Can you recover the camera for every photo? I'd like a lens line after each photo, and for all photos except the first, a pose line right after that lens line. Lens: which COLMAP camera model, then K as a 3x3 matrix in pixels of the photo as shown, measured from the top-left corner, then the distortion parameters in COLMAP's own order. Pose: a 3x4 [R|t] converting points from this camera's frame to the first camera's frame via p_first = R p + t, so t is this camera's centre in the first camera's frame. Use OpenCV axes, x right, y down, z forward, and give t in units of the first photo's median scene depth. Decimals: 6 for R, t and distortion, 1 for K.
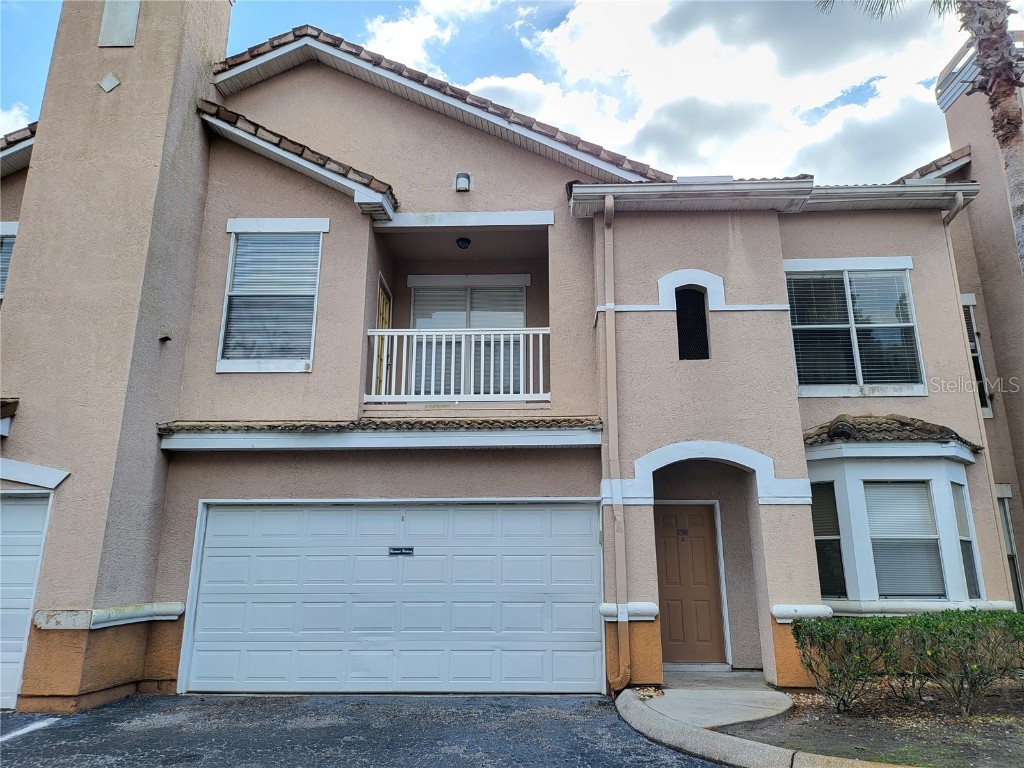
lens RADIAL K [[709.4, 0, 512.0], [0, 709.4, 384.0], [0, 0, 1]] dist [0.062240, -0.062494]
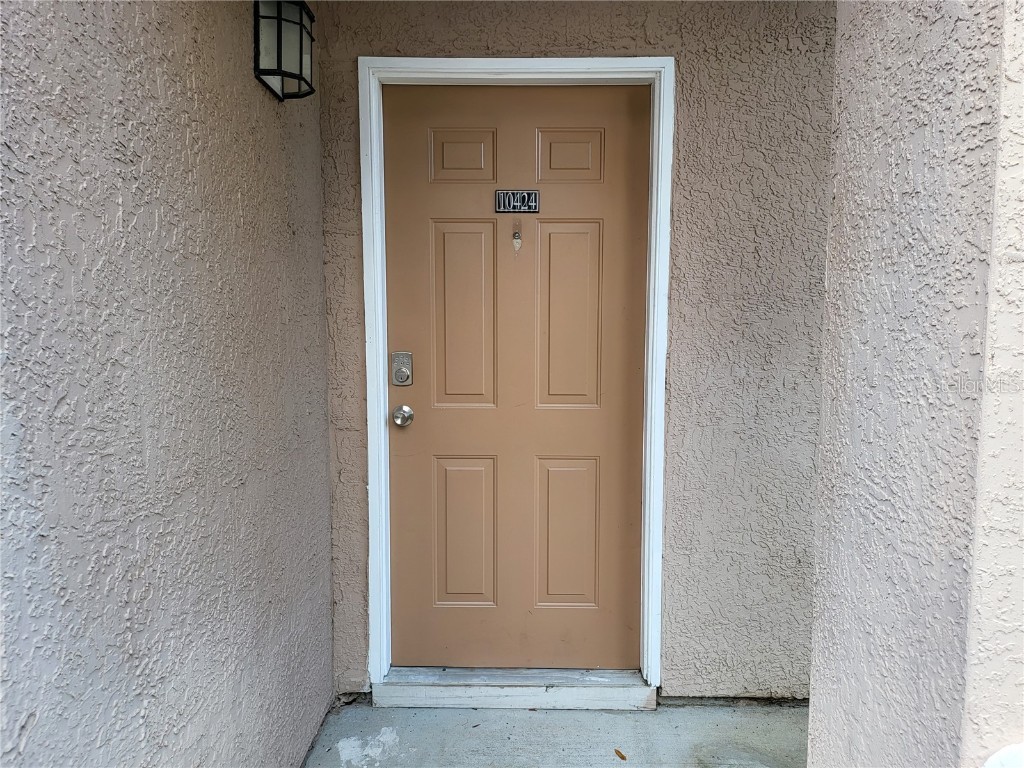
lens RADIAL K [[709.4, 0, 512.0], [0, 709.4, 384.0], [0, 0, 1]] dist [0.062240, -0.062494]
pose [[0.999758, -0.001985, 0.021890, 0.257914], [-0.005899, 0.935135, 0.354242, 0.198774], [-0.021173, -0.354286, 0.934897, 0.828450]]
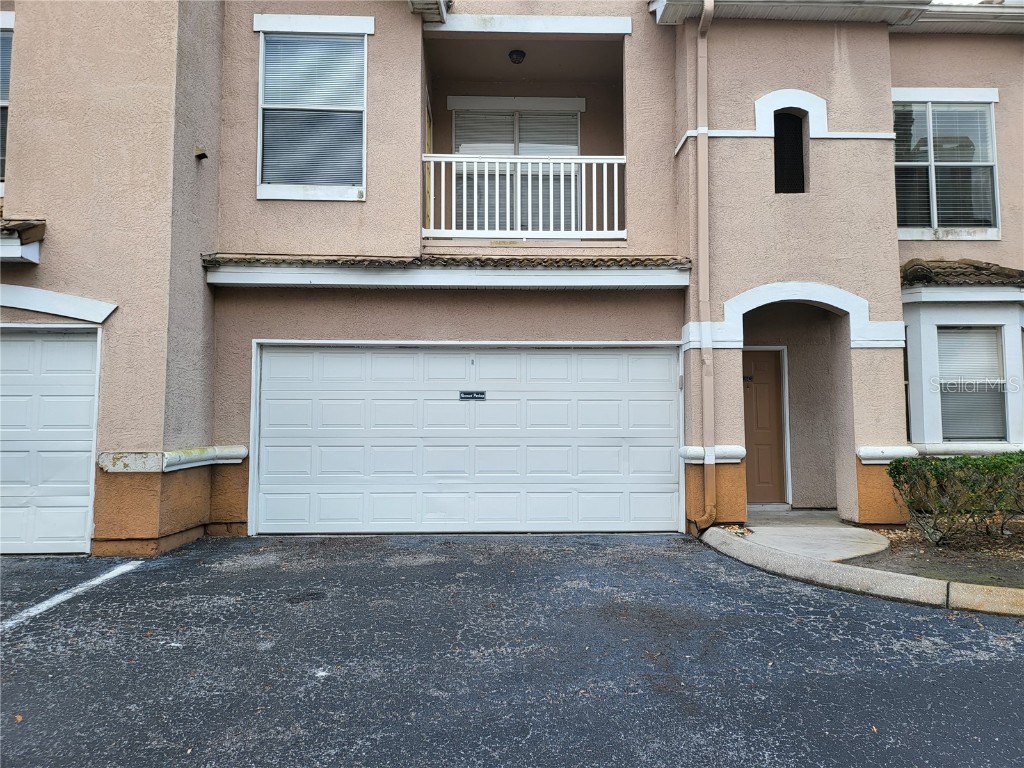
lens RADIAL K [[709.4, 0, 512.0], [0, 709.4, 384.0], [0, 0, 1]] dist [0.062240, -0.062494]
pose [[0.997871, 0.003462, 0.065126, -0.164591], [-0.016158, 0.980581, 0.195449, 0.032359], [-0.063185, -0.196085, 0.978549, 0.066494]]
